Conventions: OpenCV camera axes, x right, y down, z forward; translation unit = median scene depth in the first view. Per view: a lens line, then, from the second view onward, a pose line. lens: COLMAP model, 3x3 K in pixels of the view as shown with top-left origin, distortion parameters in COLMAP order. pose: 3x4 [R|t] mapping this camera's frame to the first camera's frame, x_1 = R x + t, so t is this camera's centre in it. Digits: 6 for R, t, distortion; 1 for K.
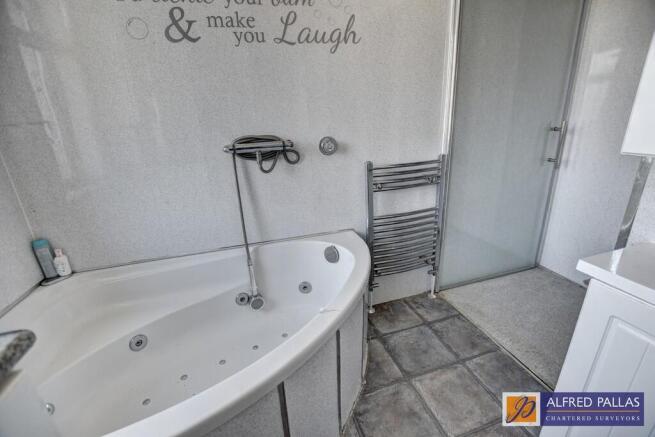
lens RADIAL K [[291.5, 0, 326.6], [0, 291.5, 216.3], [0, 0, 1]] dist [-0.019759, 0.000269]
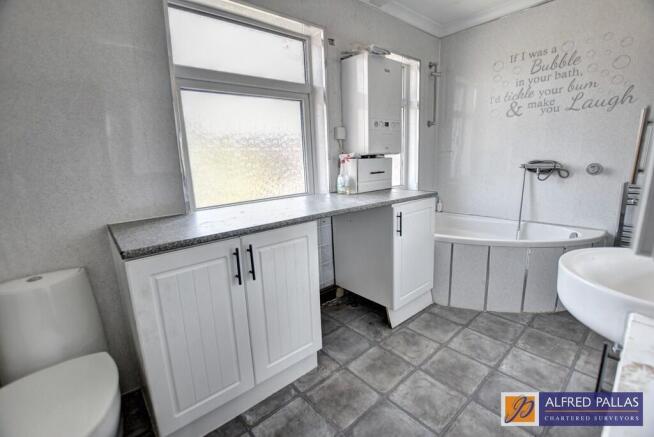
lens RADIAL K [[291.1, 0, 326.2], [0, 291.1, 218.8], [0, 0, 1]] dist [-0.019759, 0.000269]
pose [[0.402095, 0.209392, -0.891333, 0.929829], [-0.288997, 0.952758, 0.093451, 0.305235], [0.868793, 0.220016, 0.443612, -0.924972]]
